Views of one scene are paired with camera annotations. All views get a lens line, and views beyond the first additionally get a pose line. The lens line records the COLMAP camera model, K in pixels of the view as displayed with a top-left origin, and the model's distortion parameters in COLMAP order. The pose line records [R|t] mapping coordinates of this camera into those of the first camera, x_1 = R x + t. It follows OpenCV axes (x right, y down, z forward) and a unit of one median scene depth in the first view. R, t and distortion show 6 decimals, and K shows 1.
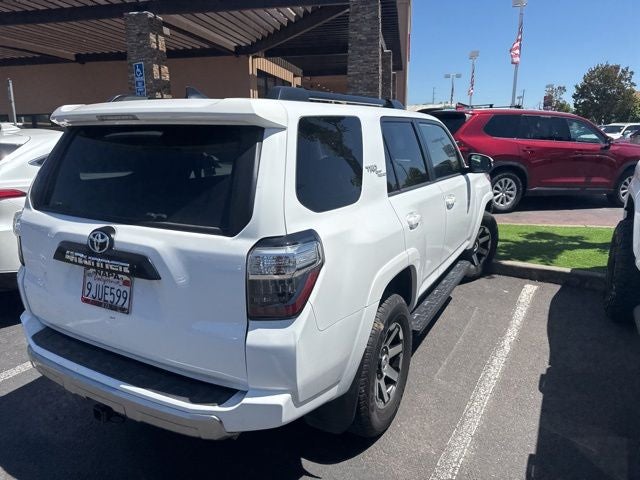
lens RADIAL K [[449.6, 0, 320.2], [0, 449.6, 244.5], [0, 0, 1]] dist [0.020000, -0.029210]
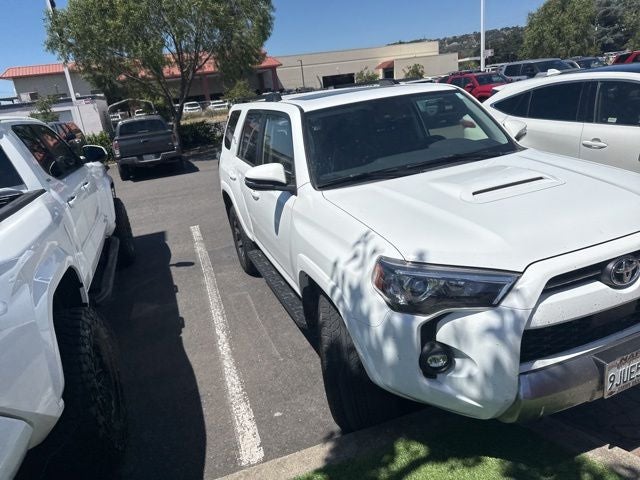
lens RADIAL K [[449.6, 0, 319.2], [0, 449.6, 239.3], [0, 0, 1]] dist [0.020000, -0.029210]
pose [[-0.646034, 0.306171, -0.699213, 1.088736], [-0.081815, 0.882978, 0.462230, -0.558226], [0.758911, 0.355822, -0.545384, 1.948122]]
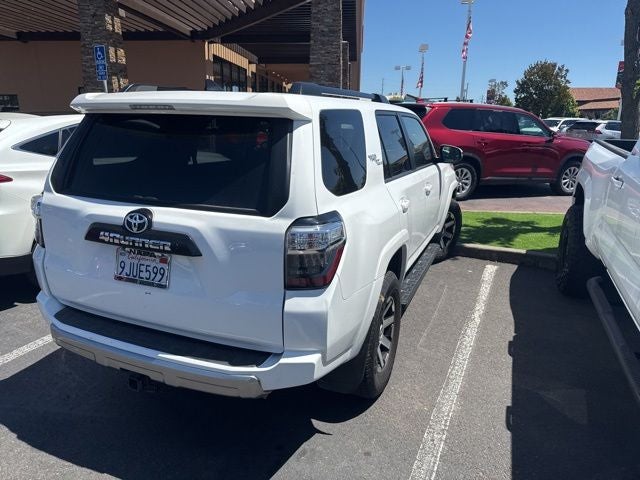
lens RADIAL K [[449.6, 0, 320.6], [0, 449.6, 240.6], [0, 0, 1]] dist [0.020000, -0.029210]
pose [[0.993980, -0.008045, 0.109268, -0.106429], [0.006248, 0.999840, 0.016779, 0.013363], [-0.109386, -0.015996, 0.993871, -0.074015]]
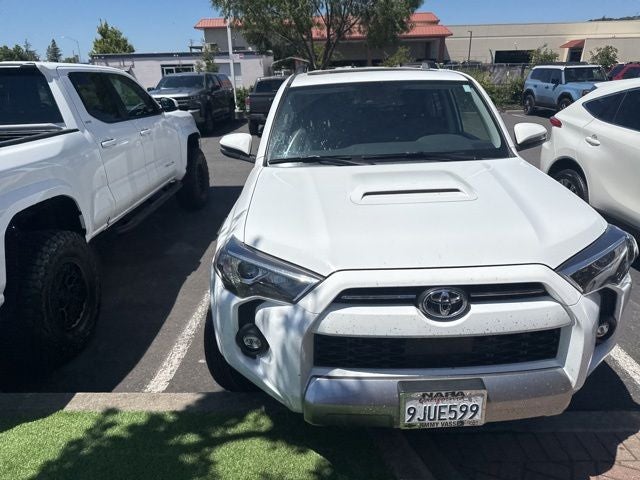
lens RADIAL K [[449.6, 0, 321.2], [0, 449.6, 243.1], [0, 0, 1]] dist [0.020000, -0.029210]
pose [[-0.869849, 0.193194, -0.453914, 0.800781], [-0.103294, 0.828402, 0.550528, -0.618473], [0.482382, 0.525763, -0.700629, 2.201158]]
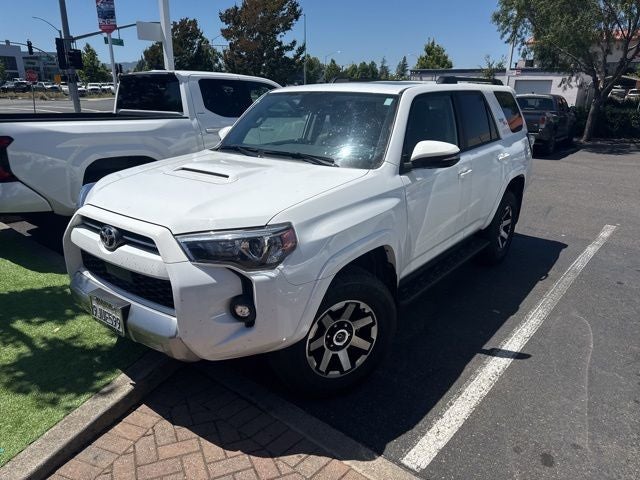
lens RADIAL K [[449.6, 0, 317.4], [0, 449.6, 246.6], [0, 0, 1]] dist [0.020000, -0.029210]
pose [[-0.987002, -0.066396, 0.146349, 0.014432], [0.026453, 0.831117, 0.555467, -0.679390], [-0.158514, 0.552119, -0.818558, 2.500927]]
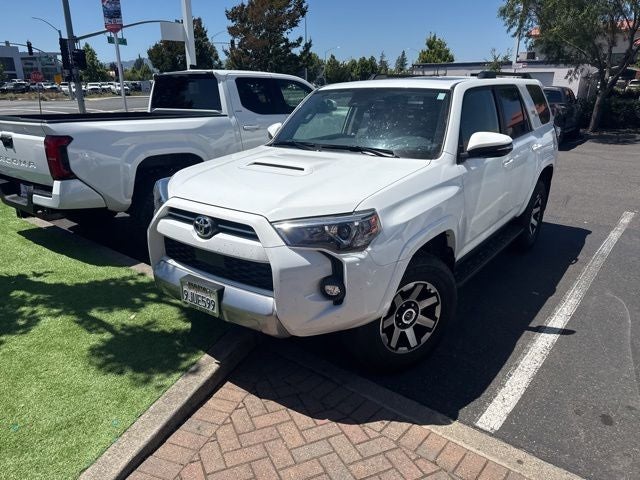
lens RADIAL K [[449.6, 0, 326.1], [0, 449.6, 245.1], [0, 0, 1]] dist [0.020000, -0.029210]
pose [[-0.990000, -0.046525, 0.133174, 0.132997], [0.036503, 0.827407, 0.560416, -0.704537], [-0.136263, 0.559673, -0.817434, 2.585335]]
